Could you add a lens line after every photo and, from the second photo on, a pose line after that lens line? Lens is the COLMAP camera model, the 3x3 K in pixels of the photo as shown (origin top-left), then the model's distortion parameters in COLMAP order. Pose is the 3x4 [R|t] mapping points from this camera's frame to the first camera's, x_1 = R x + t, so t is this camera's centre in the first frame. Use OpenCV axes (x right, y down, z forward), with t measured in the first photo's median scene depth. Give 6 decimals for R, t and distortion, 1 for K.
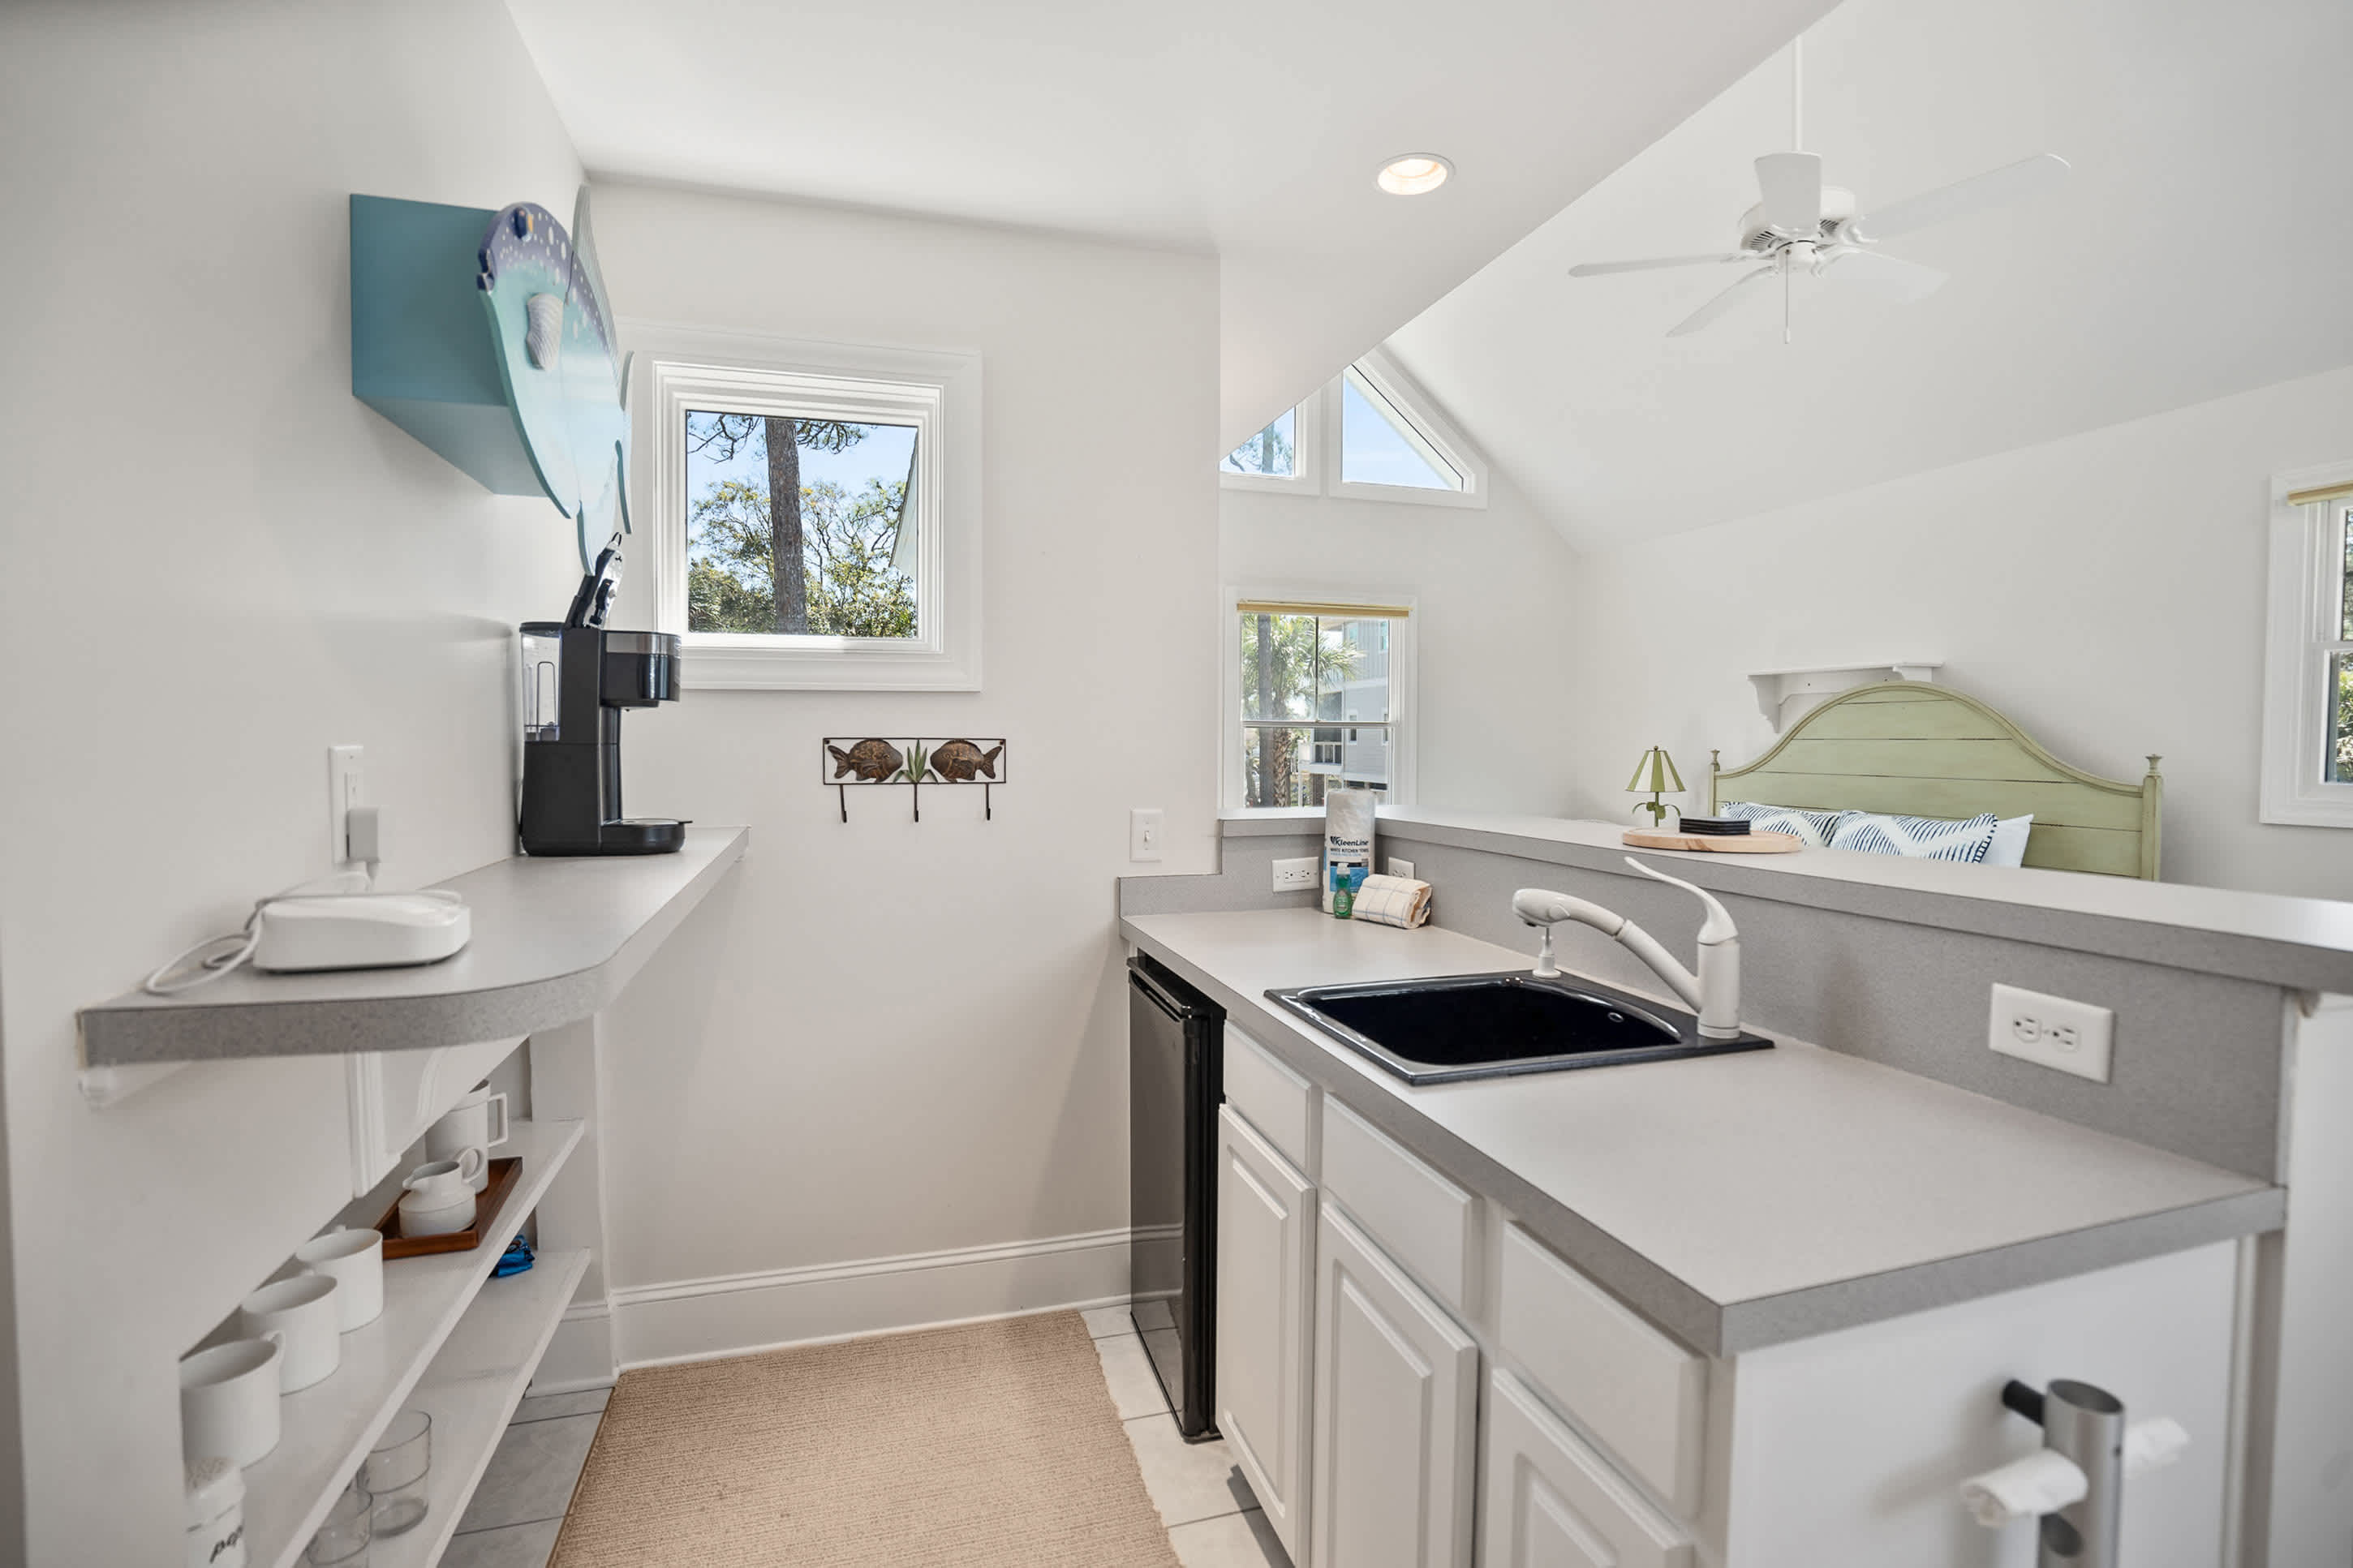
lens RADIAL K [[1086.6, 0, 1176.5], [0, 1086.6, 784.0], [0, 0, 1]] dist [-0.073271, 0.032416]
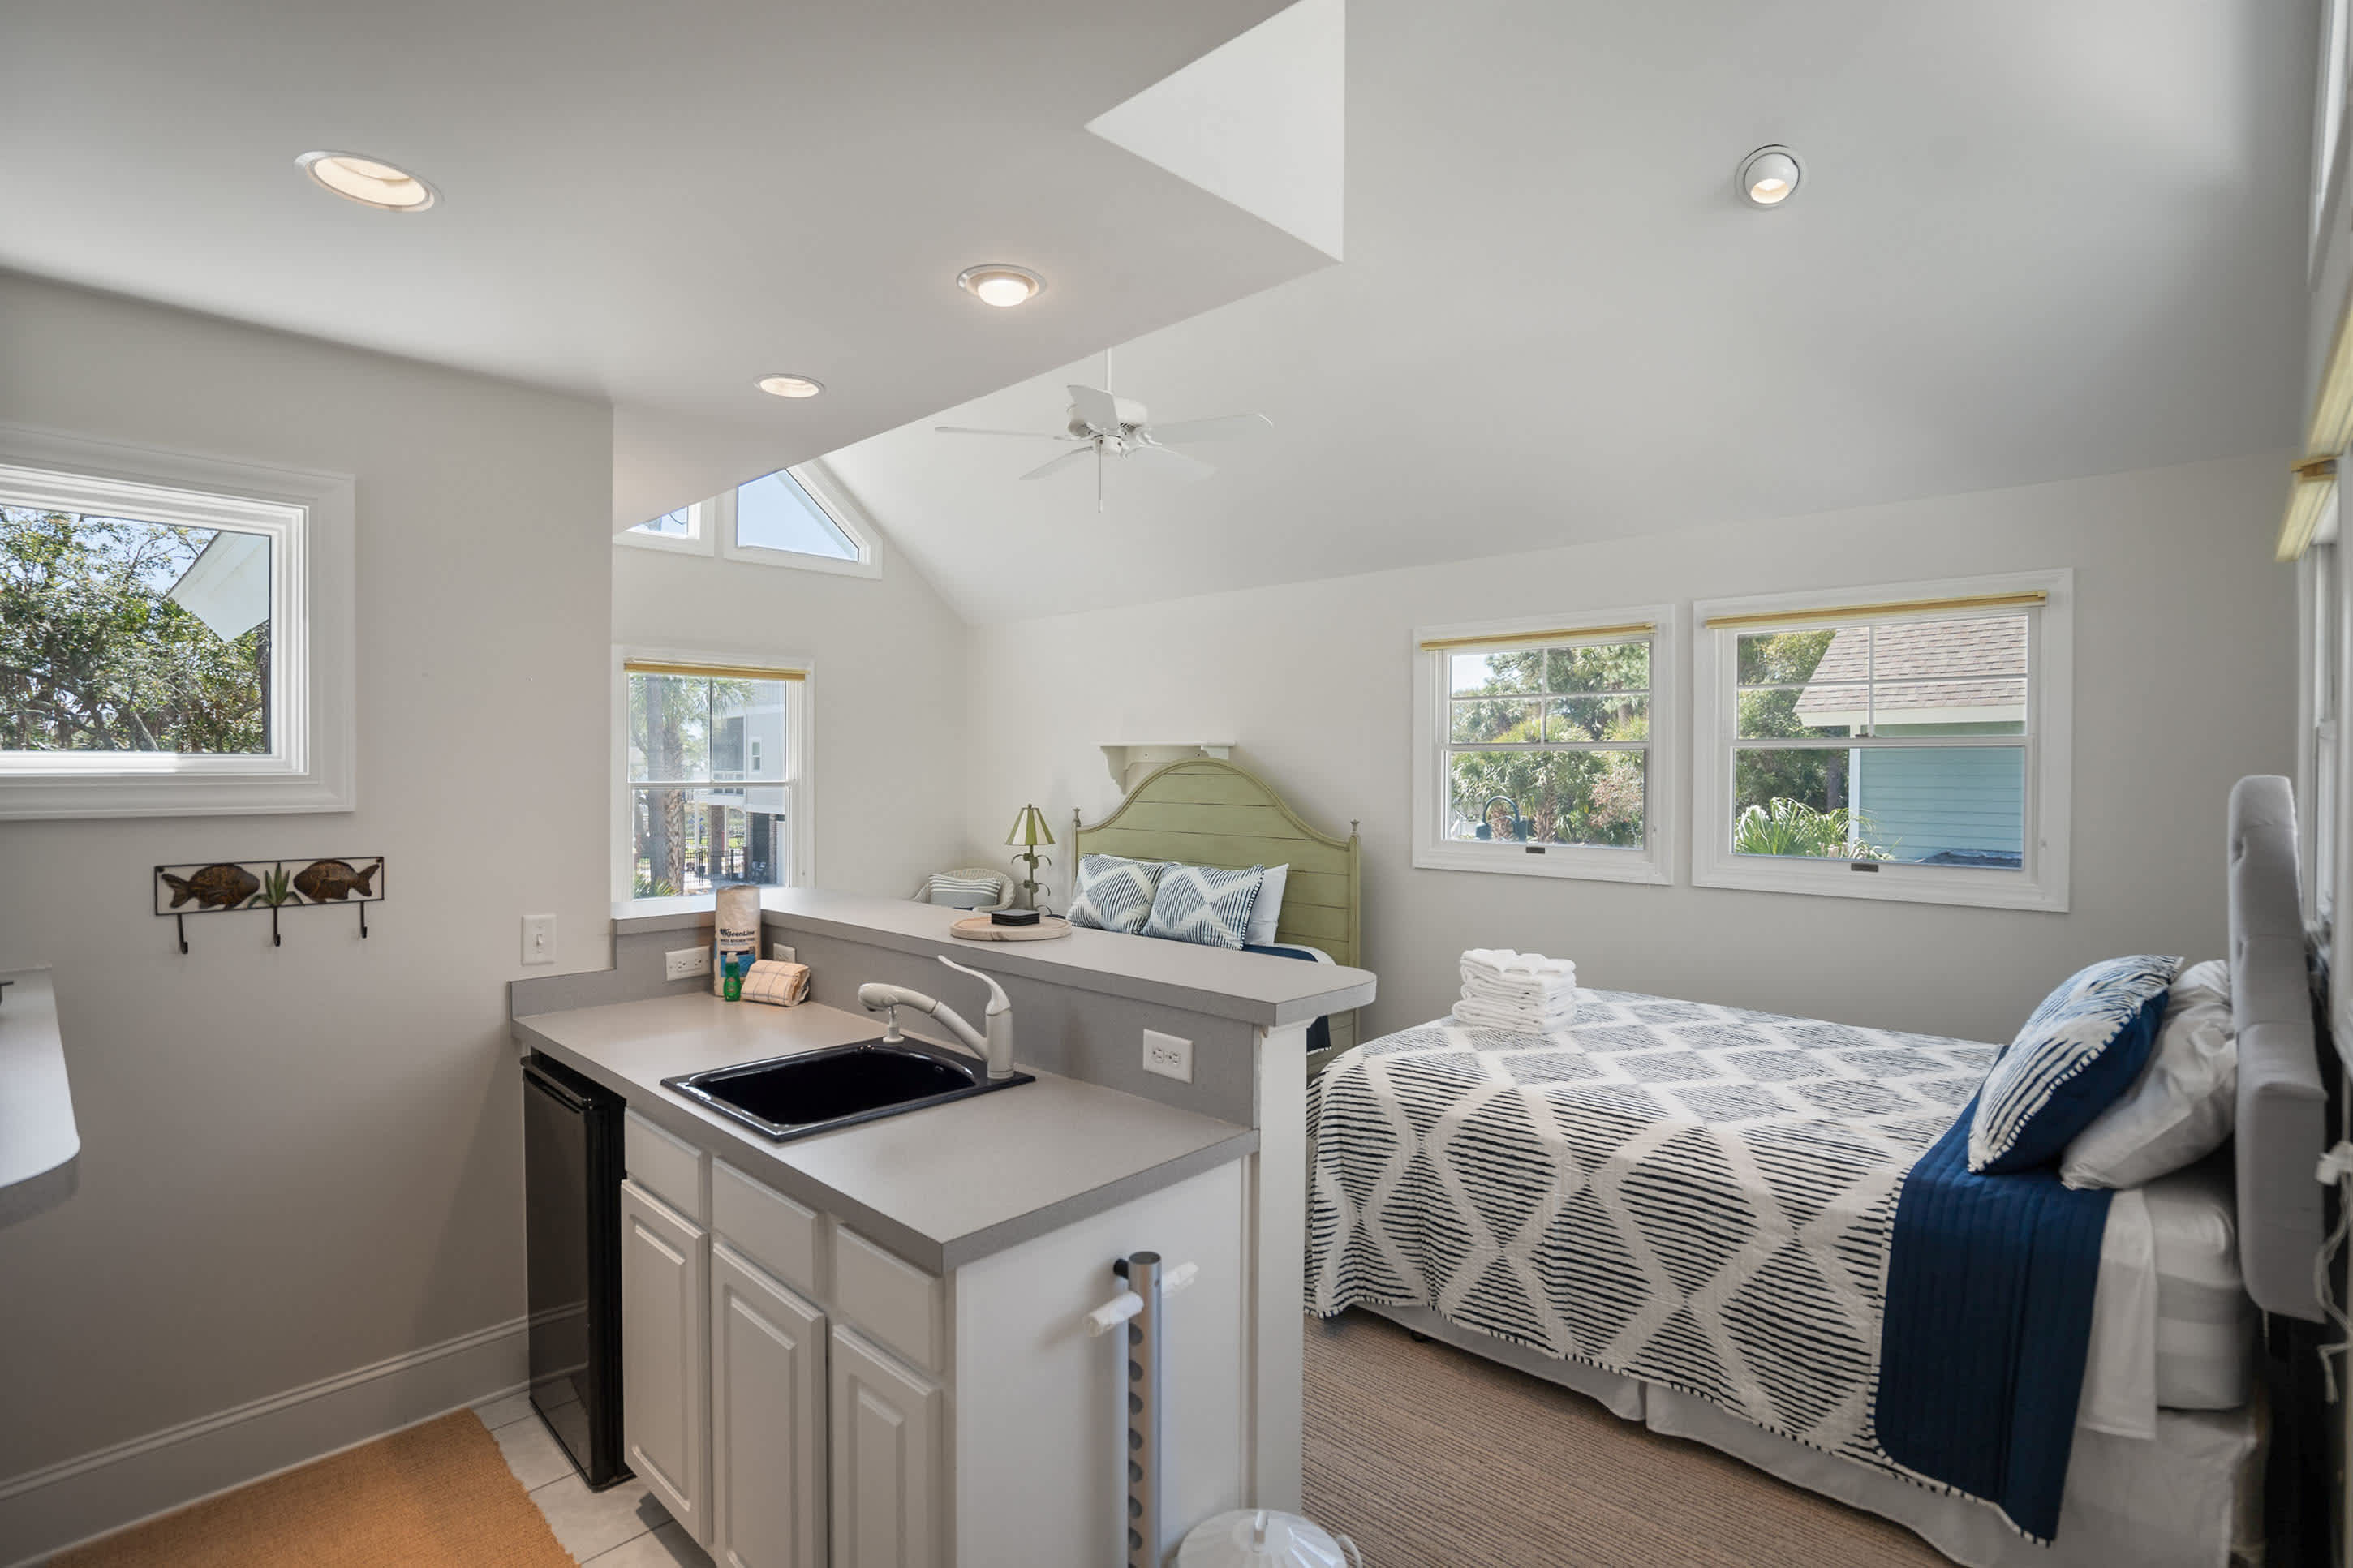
lens RADIAL K [[1123.0, 0, 1176.5], [0, 1123.0, 784.0], [0, 0, 1]] dist [-0.055629, 0.026189]
pose [[0.867669, -0.006427, 0.497102, -0.023733], [0.018116, 0.999661, -0.018696, -0.079025], [-0.496813, 0.025227, 0.867491, -0.275273]]
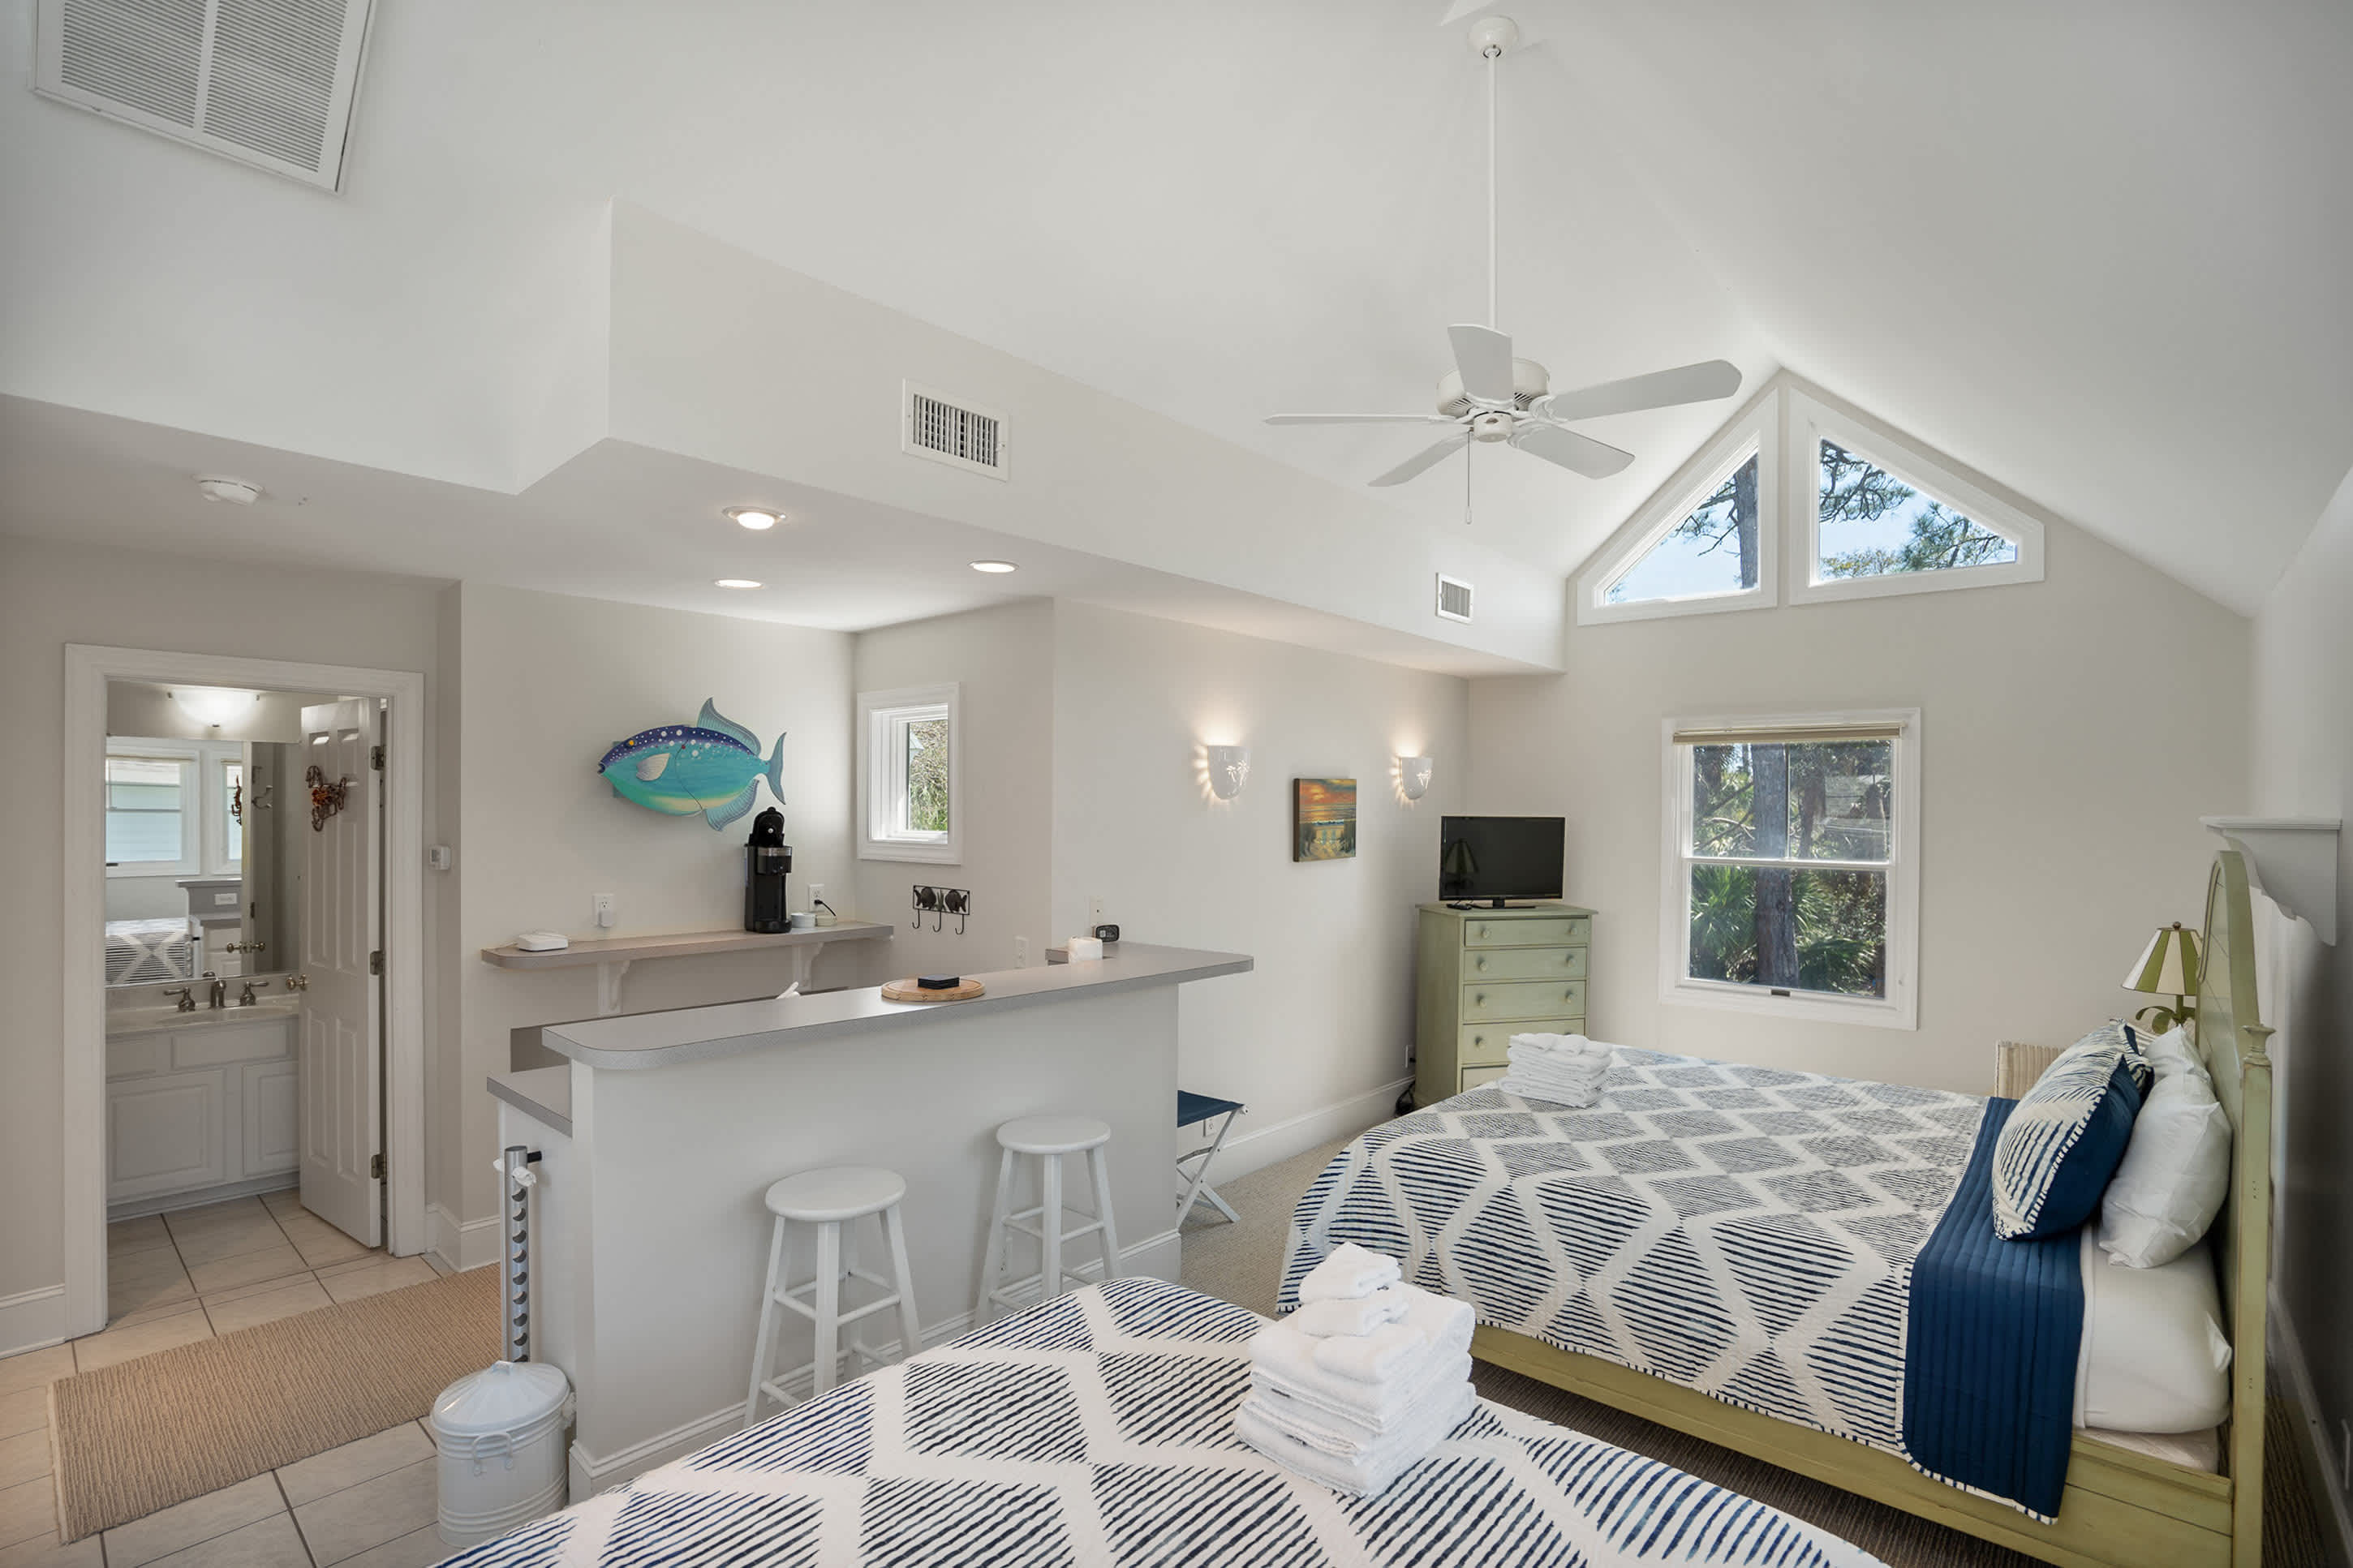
lens RADIAL K [[1086.6, 0, 1176.5], [0, 1086.6, 784.0], [0, 0, 1]] dist [-0.073271, 0.032416]
pose [[0.525948, -0.014781, -0.850388, 1.662160], [-0.040178, 0.998301, -0.042201, -0.165329], [0.849567, 0.056363, 0.524460, 0.320707]]
